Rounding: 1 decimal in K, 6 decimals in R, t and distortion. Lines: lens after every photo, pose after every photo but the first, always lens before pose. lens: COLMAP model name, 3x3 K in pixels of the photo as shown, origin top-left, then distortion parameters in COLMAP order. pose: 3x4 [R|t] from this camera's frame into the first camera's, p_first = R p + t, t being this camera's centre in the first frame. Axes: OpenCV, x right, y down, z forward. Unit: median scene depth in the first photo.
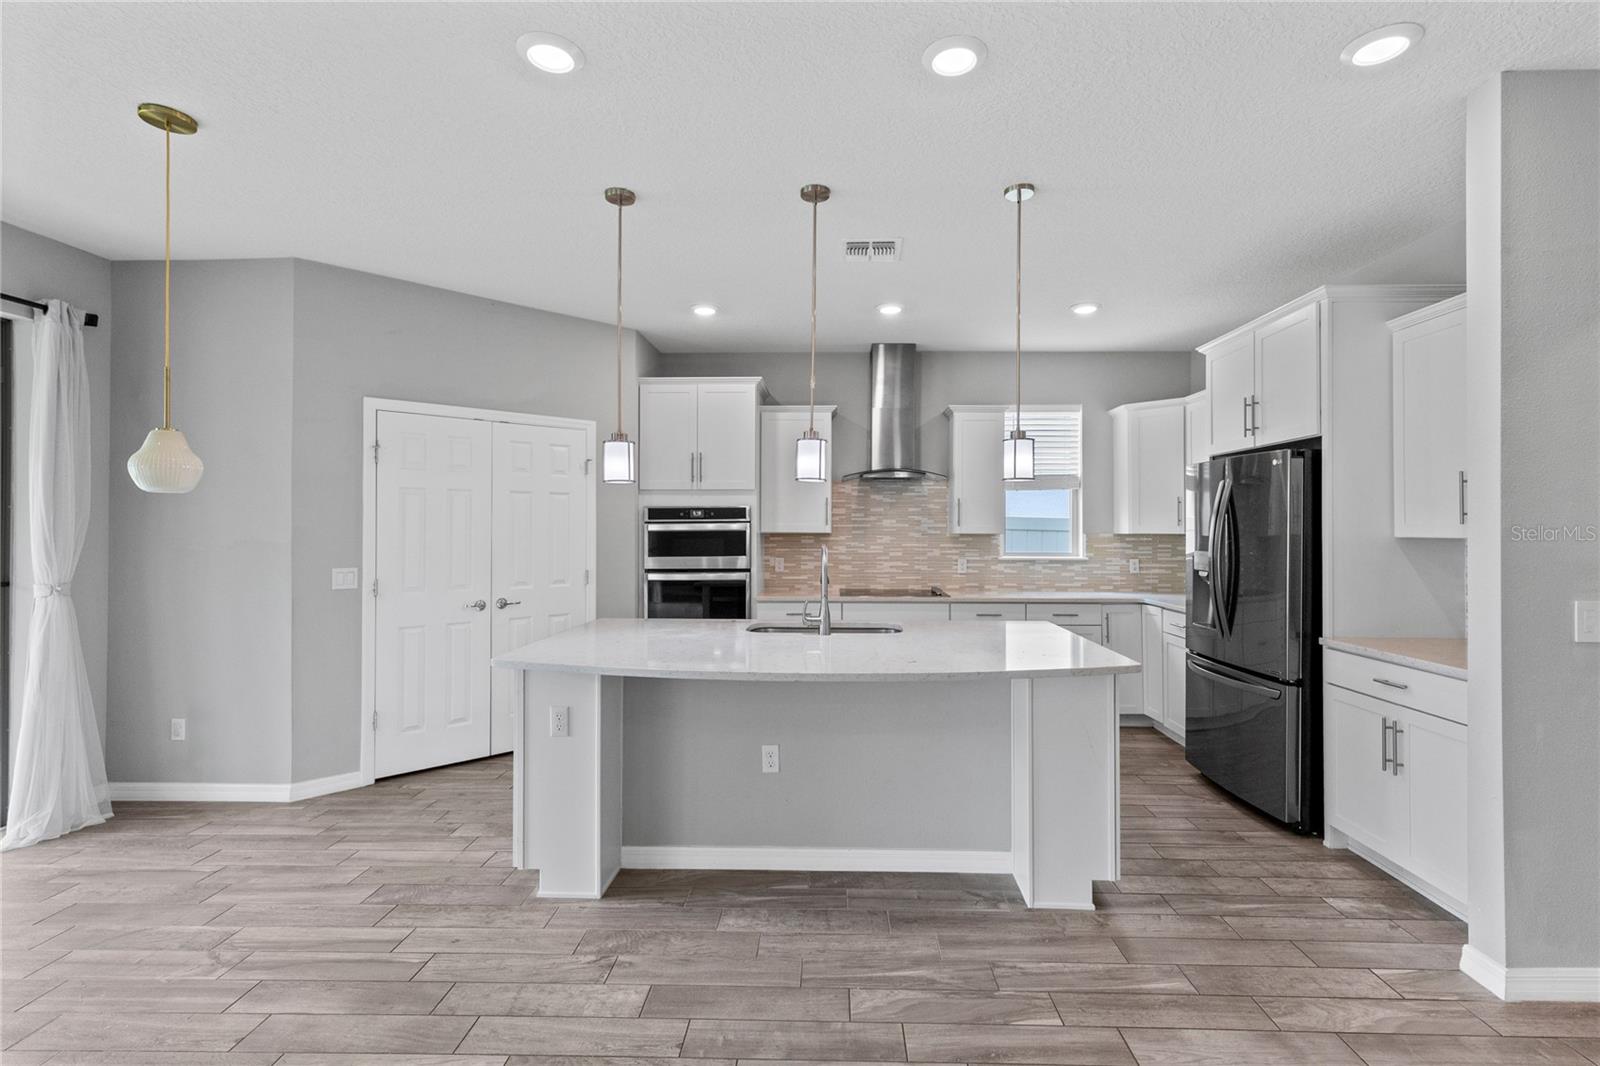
lens RADIAL K [[727.8, 0, 818.7], [0, 727.8, 525.0], [0, 0, 1]] dist [0.003782, 0.001426]
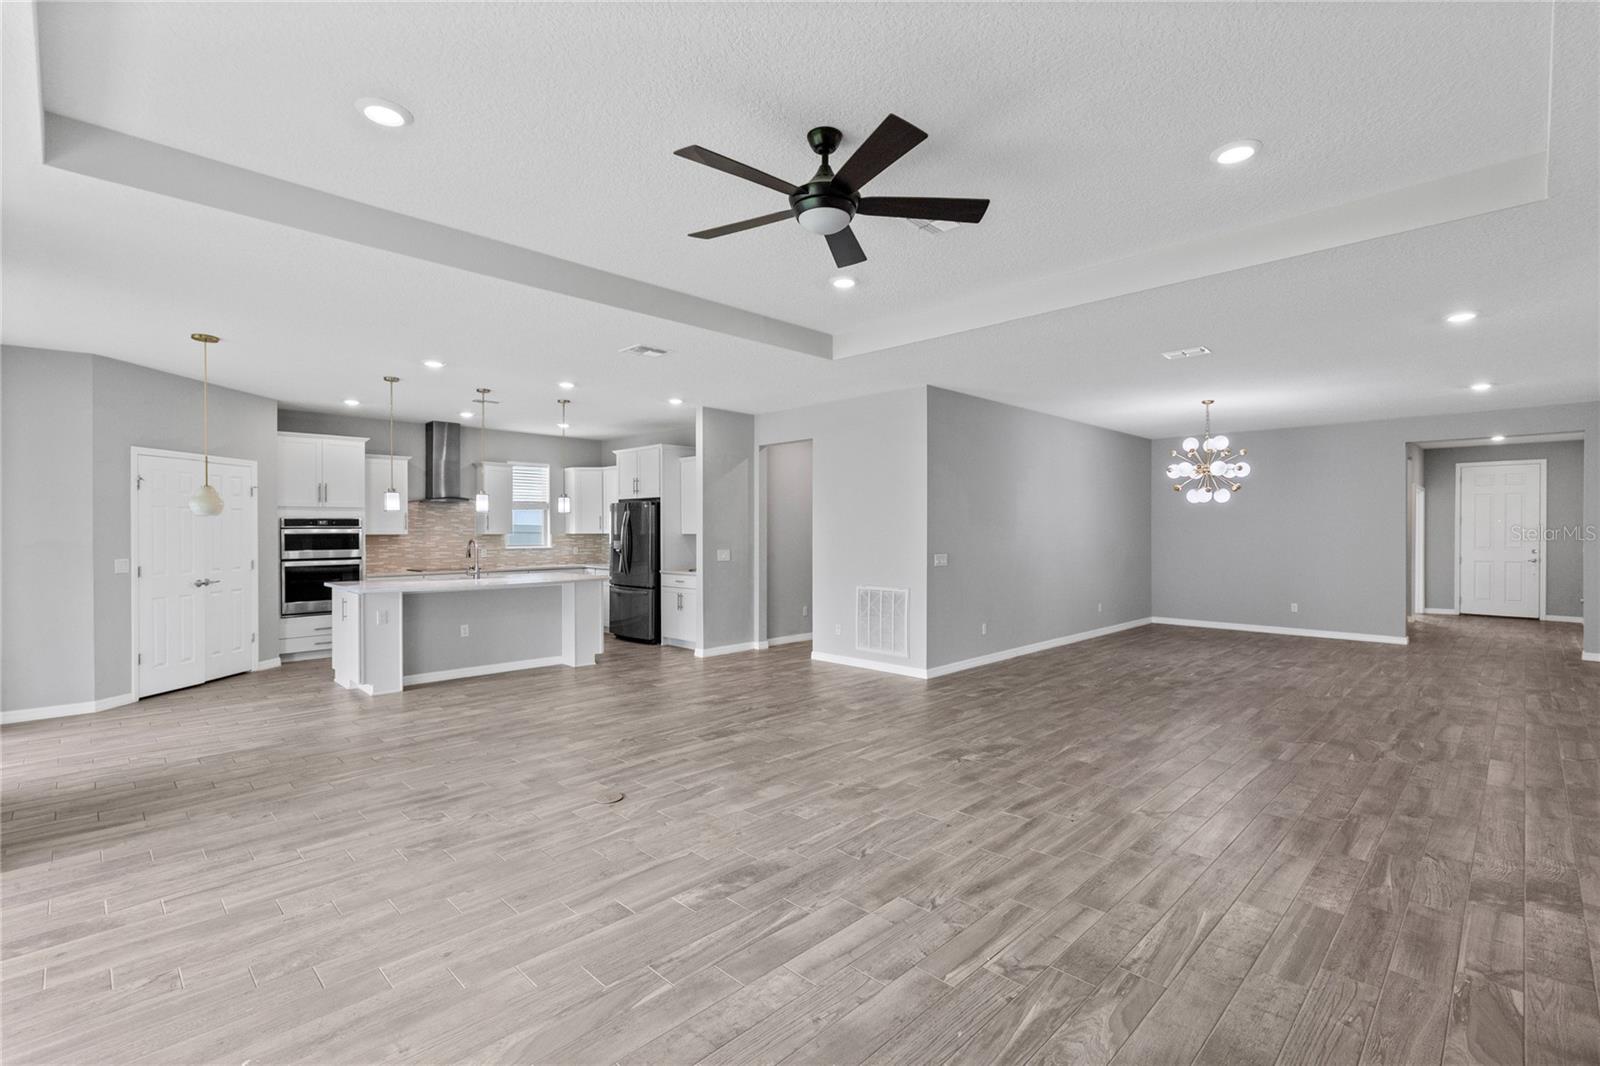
lens RADIAL K [[727.8, 0, 800.7], [0, 727.8, 534.2], [0, 0, 1]] dist [0.003782, 0.001426]
pose [[0.690614, -0.006461, 0.723195, -0.775398], [-0.000870, 0.999952, 0.009764, -0.008733], [-0.723223, -0.007372, 0.690575, -1.066513]]
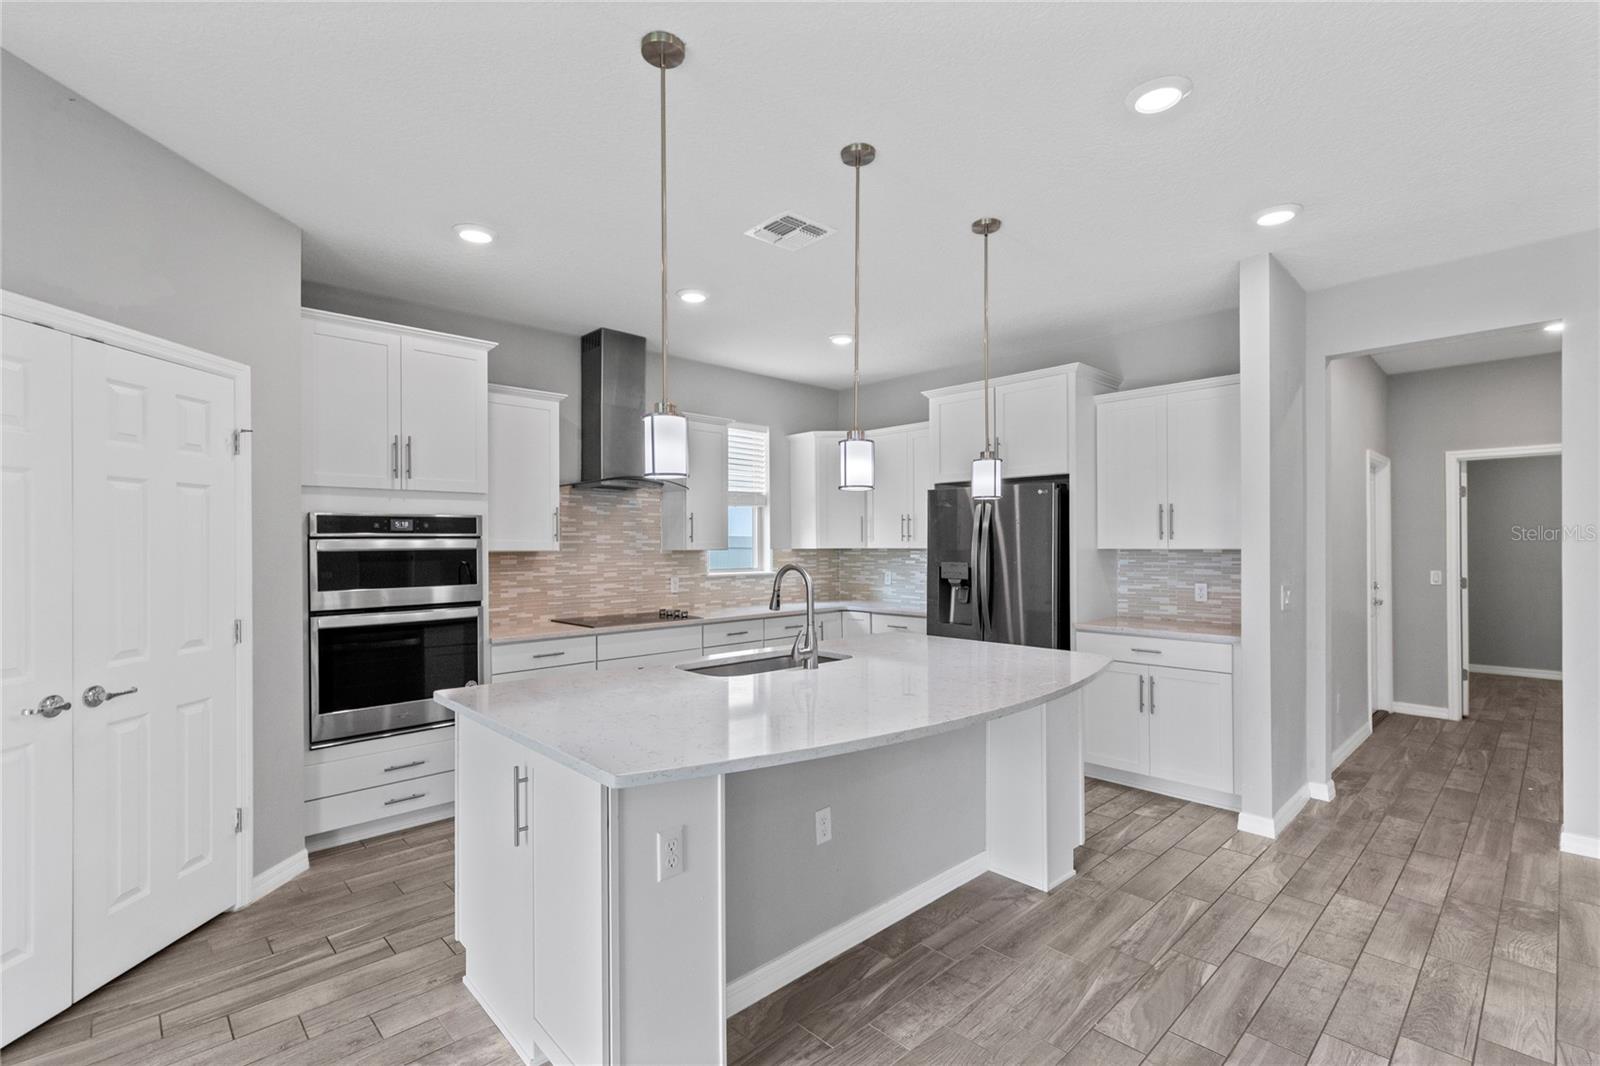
lens RADIAL K [[727.8, 0, 791.9], [0, 727.8, 542.6], [0, 0, 1]] dist [0.003782, 0.001426]
pose [[0.711426, -0.002843, 0.702755, -0.511213], [0.002102, 0.999996, 0.001918, 0.000570], [-0.702758, 0.000113, 0.711429, 0.339502]]
